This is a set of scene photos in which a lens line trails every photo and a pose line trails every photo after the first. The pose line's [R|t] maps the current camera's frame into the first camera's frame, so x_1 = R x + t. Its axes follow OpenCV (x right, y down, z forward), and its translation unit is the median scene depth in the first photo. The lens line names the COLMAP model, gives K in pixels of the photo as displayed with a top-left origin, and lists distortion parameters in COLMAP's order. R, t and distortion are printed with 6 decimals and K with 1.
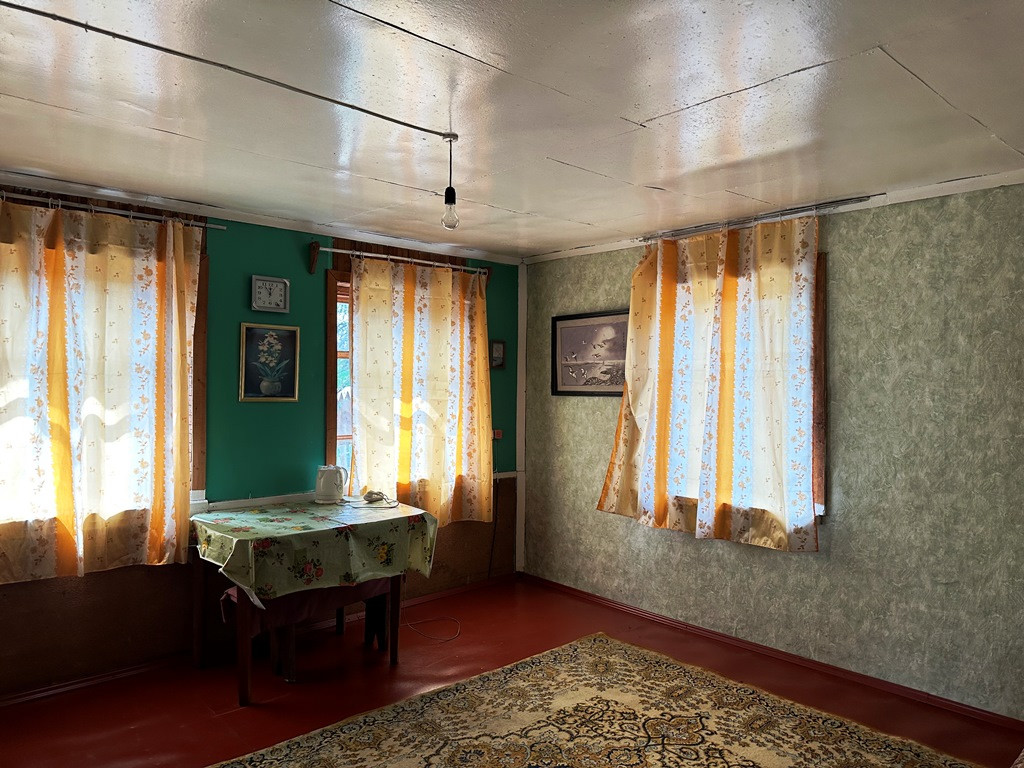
lens RADIAL K [[723.3, 0, 512.0], [0, 723.3, 384.0], [0, 0, 1]] dist [0.165271, -0.151815]
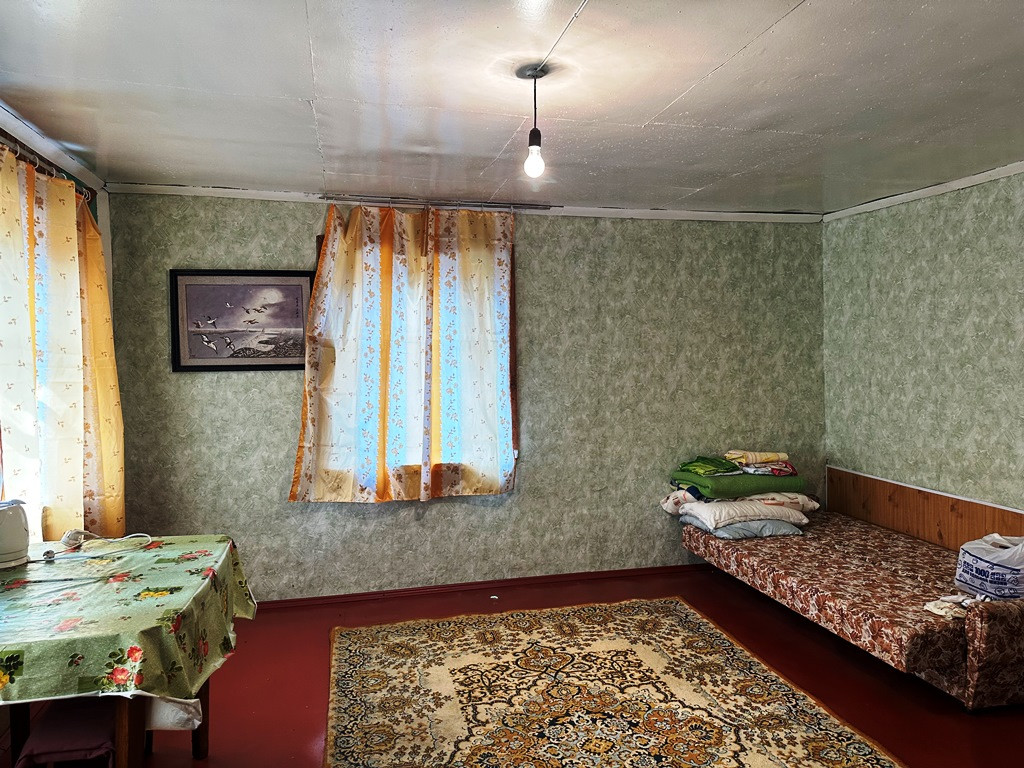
lens RADIAL K [[730.4, 0, 511.0], [0, 730.4, 374.6], [0, 0, 1]] dist [0.175466, -0.163287]
pose [[0.502700, -0.033651, 0.863806, -0.662947], [0.014818, 0.999431, 0.030311, 0.000172], [-0.864334, -0.002438, 0.502912, 0.415088]]
